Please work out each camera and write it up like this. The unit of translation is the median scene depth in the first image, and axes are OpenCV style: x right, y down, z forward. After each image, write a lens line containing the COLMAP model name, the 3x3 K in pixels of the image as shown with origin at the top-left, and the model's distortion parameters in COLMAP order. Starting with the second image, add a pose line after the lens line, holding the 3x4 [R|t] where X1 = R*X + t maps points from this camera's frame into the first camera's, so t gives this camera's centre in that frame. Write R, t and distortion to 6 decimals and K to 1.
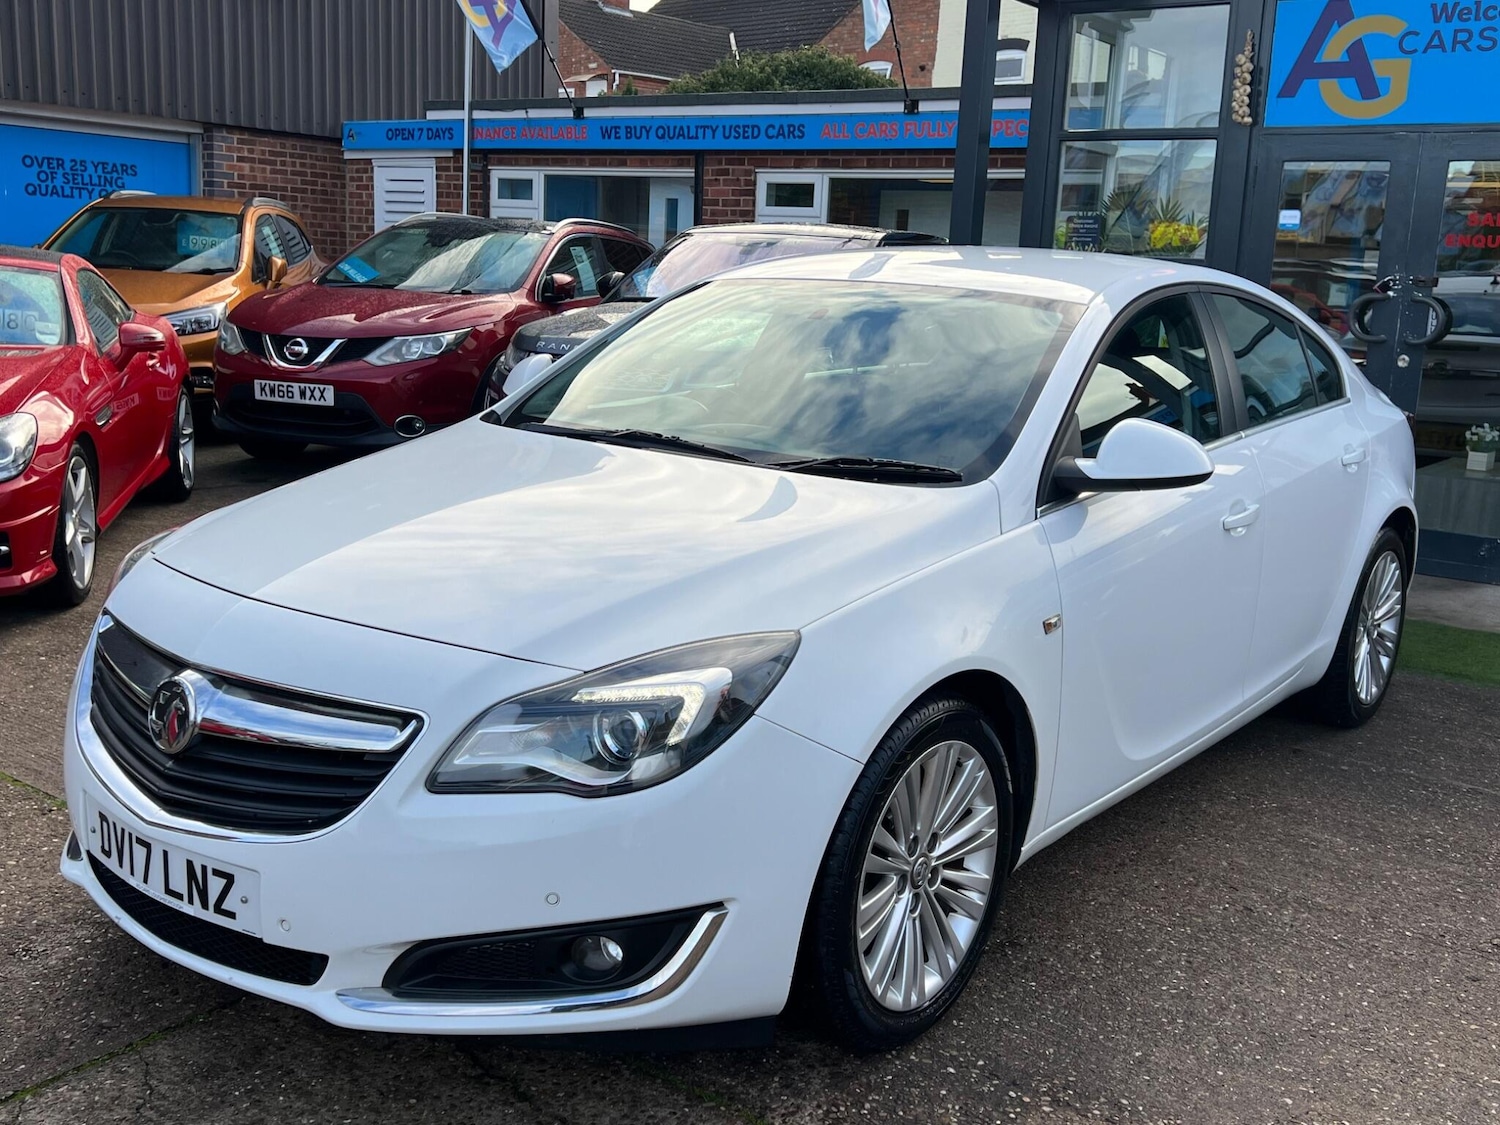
lens RADIAL K [[1531.1, 0, 747.8], [0, 1531.1, 560.7], [0, 0, 1]] dist [0.024918, 0.000000]
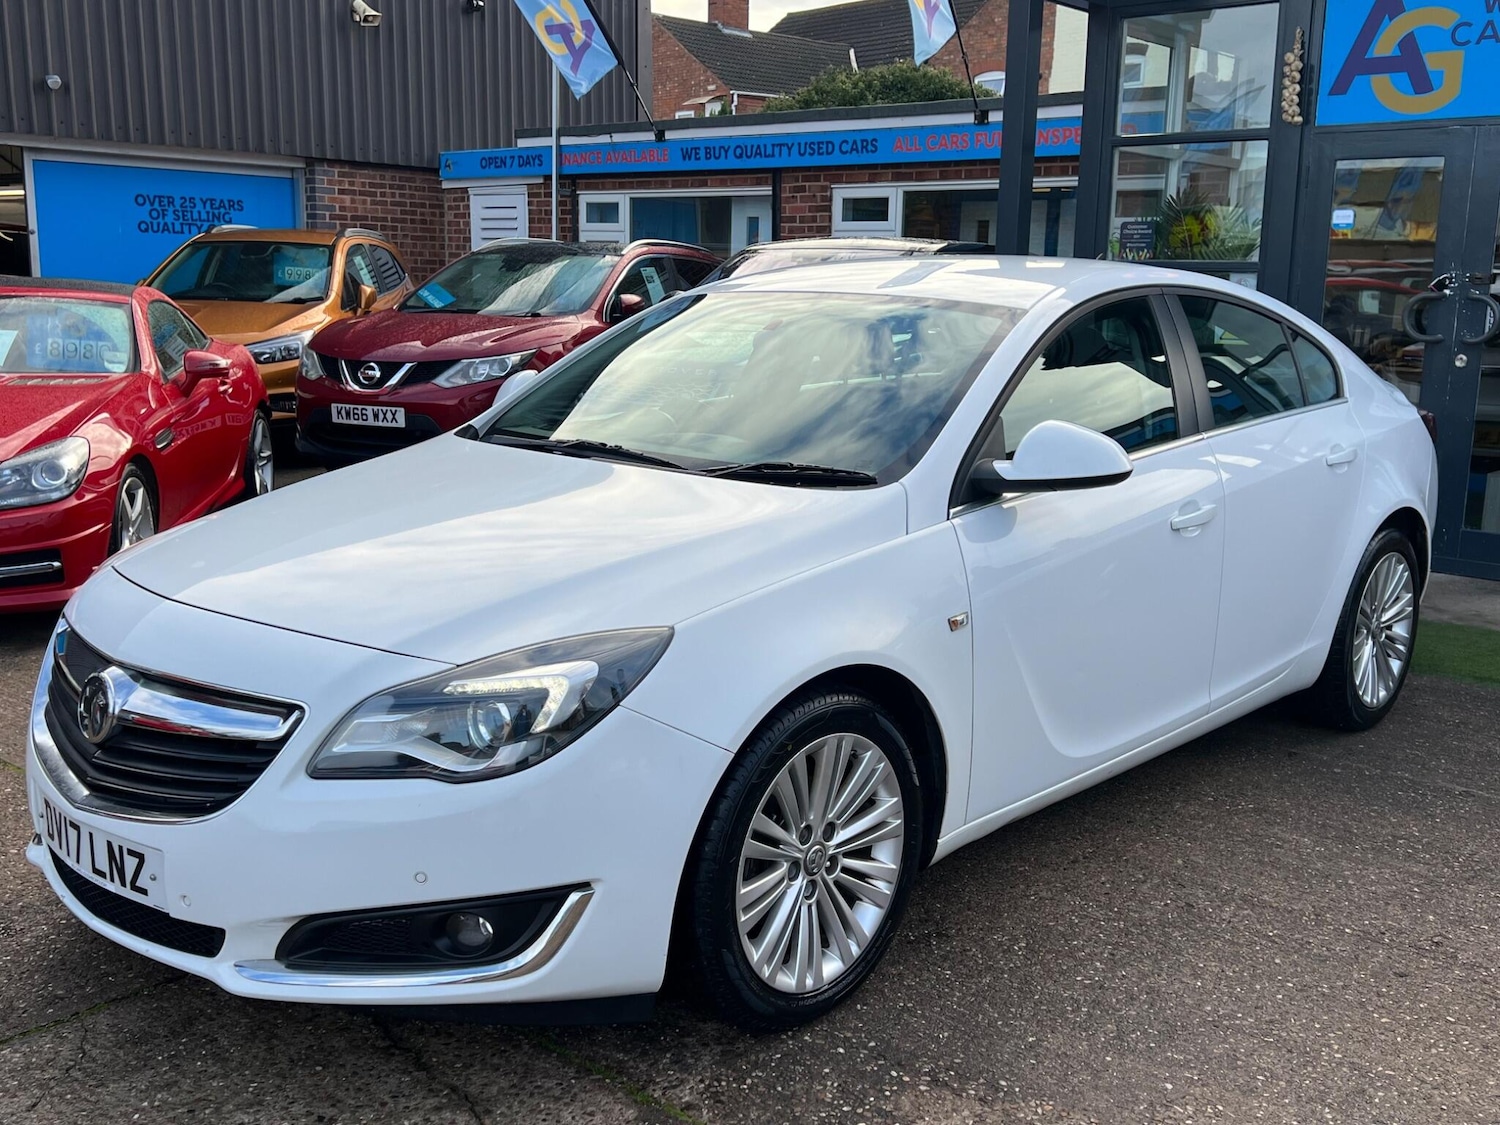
lens RADIAL K [[1531.1, 0, 755.8], [0, 1531.1, 586.7], [0, 0, 1]] dist [0.024918, 0.000000]
pose [[0.996102, -0.008857, -0.087766, 0.075348], [0.009280, 0.999947, 0.004405, 0.006029], [0.087722, -0.005203, 0.996131, -0.015572]]
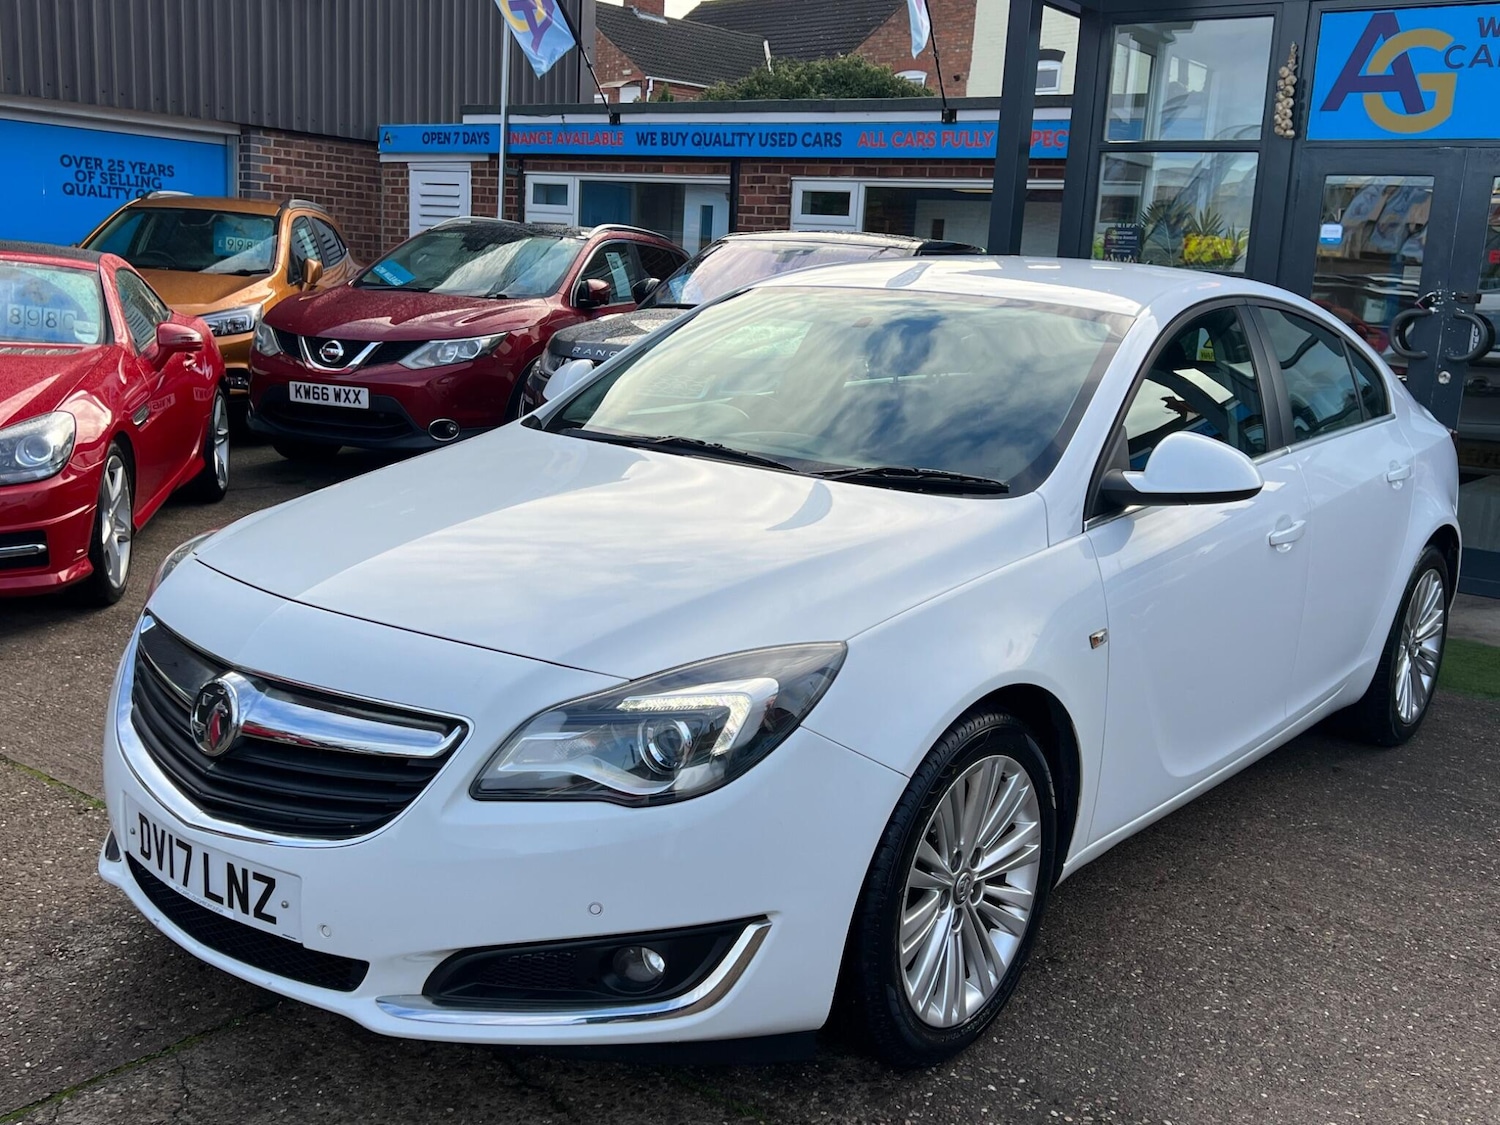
lens RADIAL K [[1531.1, 0, 758.1], [0, 1531.1, 566.9], [0, 0, 1]] dist [0.024918, 0.000000]
pose [[0.999851, 0.014164, -0.009860, -0.005911], [-0.014175, 0.999899, -0.001065, -0.000348], [0.009844, 0.001204, 0.999951, 0.003660]]
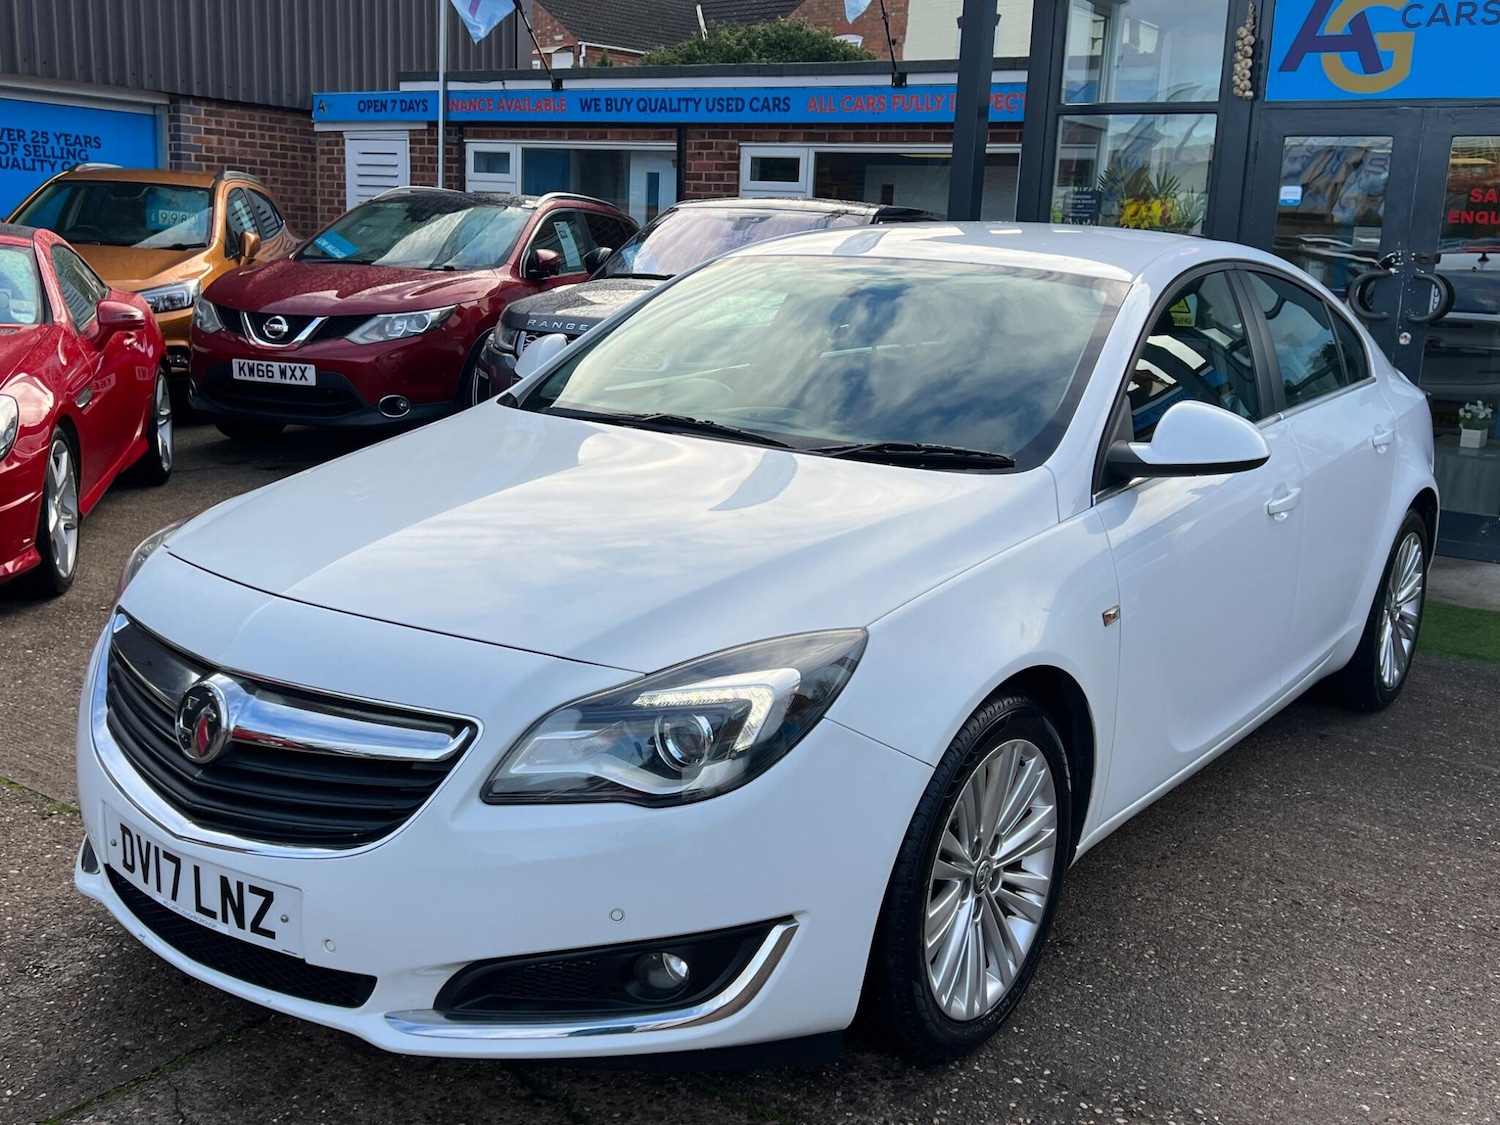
lens RADIAL K [[1531.1, 0, 759.4], [0, 1531.1, 561.9], [0, 0, 1]] dist [0.024918, 0.000000]
pose [[0.999506, -0.005858, 0.030872, -0.025536], [0.005359, 0.999854, 0.016222, -0.004497], [-0.030962, -0.016049, 0.999392, 0.021243]]
